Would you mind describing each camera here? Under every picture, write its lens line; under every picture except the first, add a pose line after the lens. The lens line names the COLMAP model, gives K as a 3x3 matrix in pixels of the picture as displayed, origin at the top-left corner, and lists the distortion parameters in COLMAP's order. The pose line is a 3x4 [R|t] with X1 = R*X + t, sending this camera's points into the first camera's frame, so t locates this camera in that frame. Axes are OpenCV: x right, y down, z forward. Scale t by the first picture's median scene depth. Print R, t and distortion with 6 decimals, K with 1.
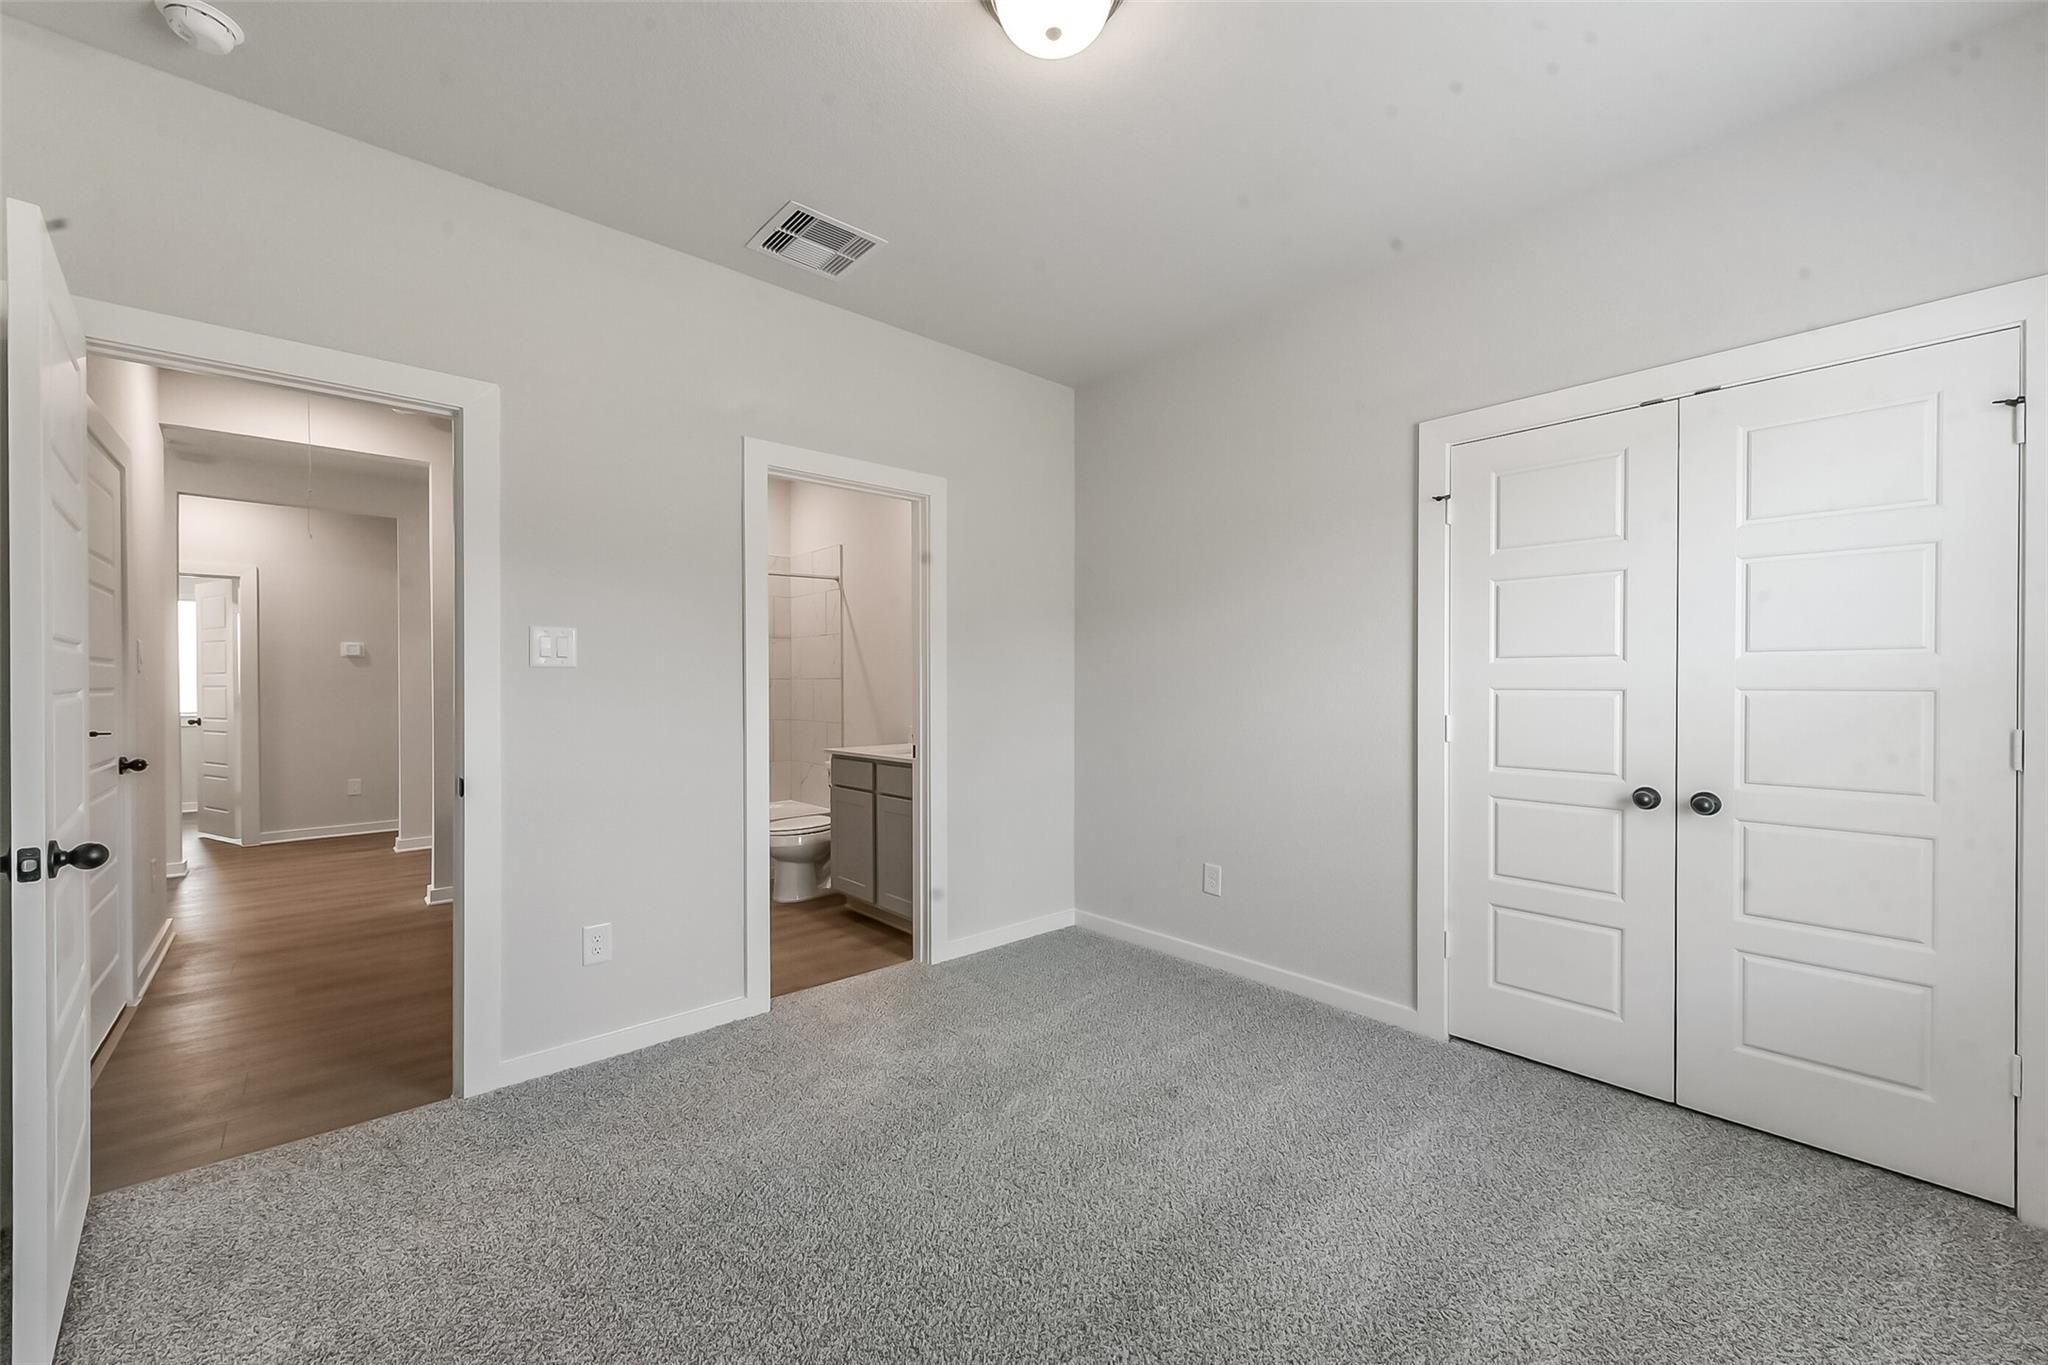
lens RADIAL K [[800.5, 0, 1028.7], [0, 800.5, 691.1], [0, 0, 1]] dist [0.000992, 0.000238]
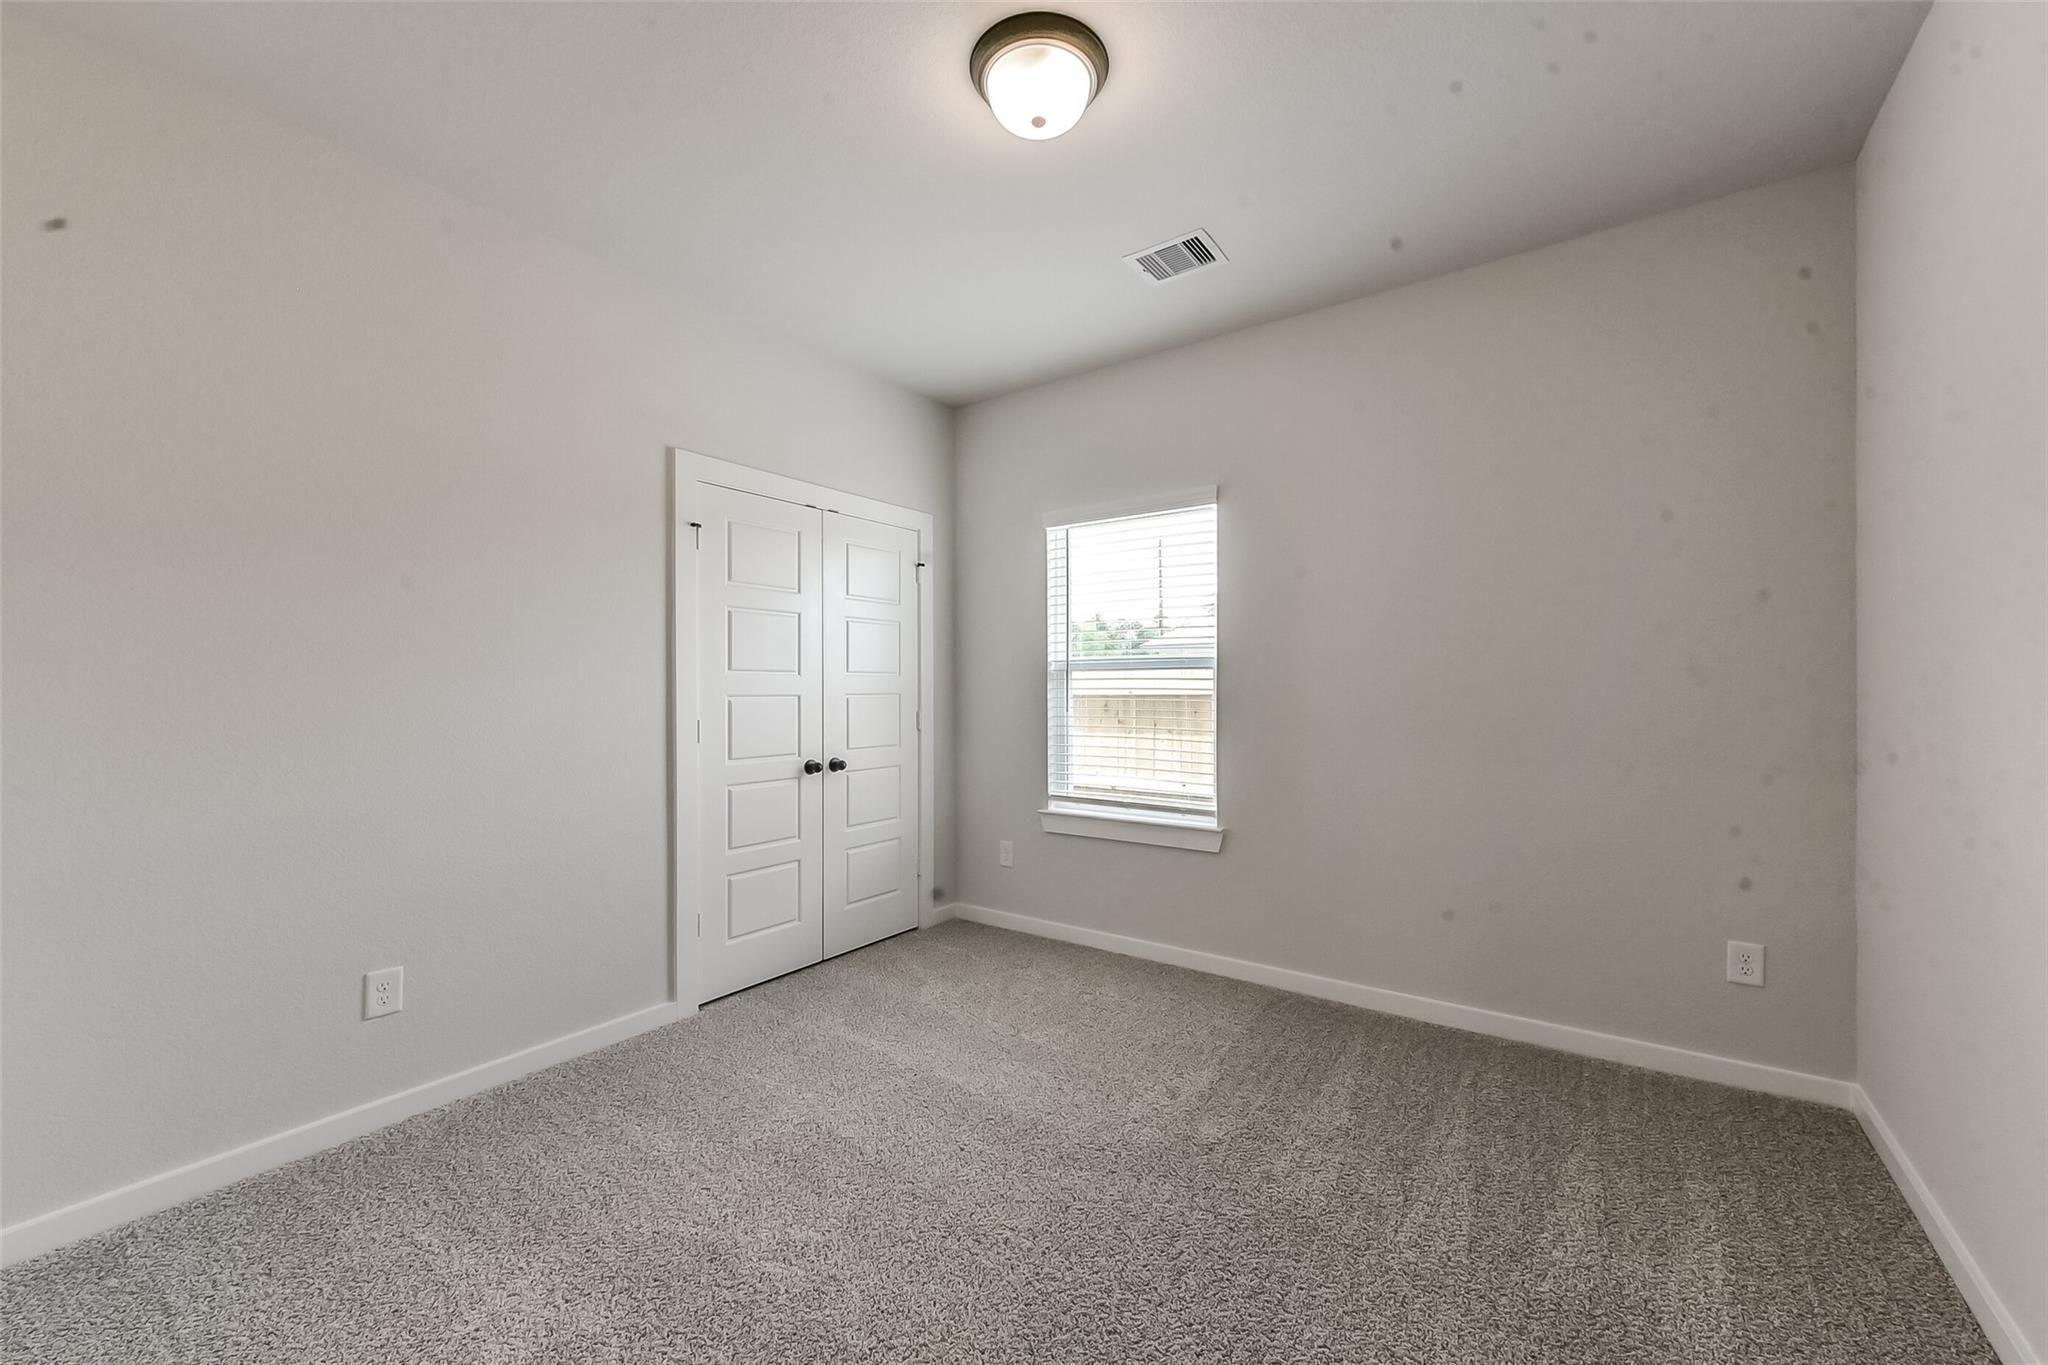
lens RADIAL K [[800.5, 0, 1028.7], [0, 800.5, 691.1], [0, 0, 1]] dist [0.000992, 0.000238]
pose [[-0.221599, -0.003523, 0.975132, -0.698643], [0.015628, 0.999852, 0.007164, -0.012006], [-0.975013, 0.016827, -0.221511, 0.826288]]
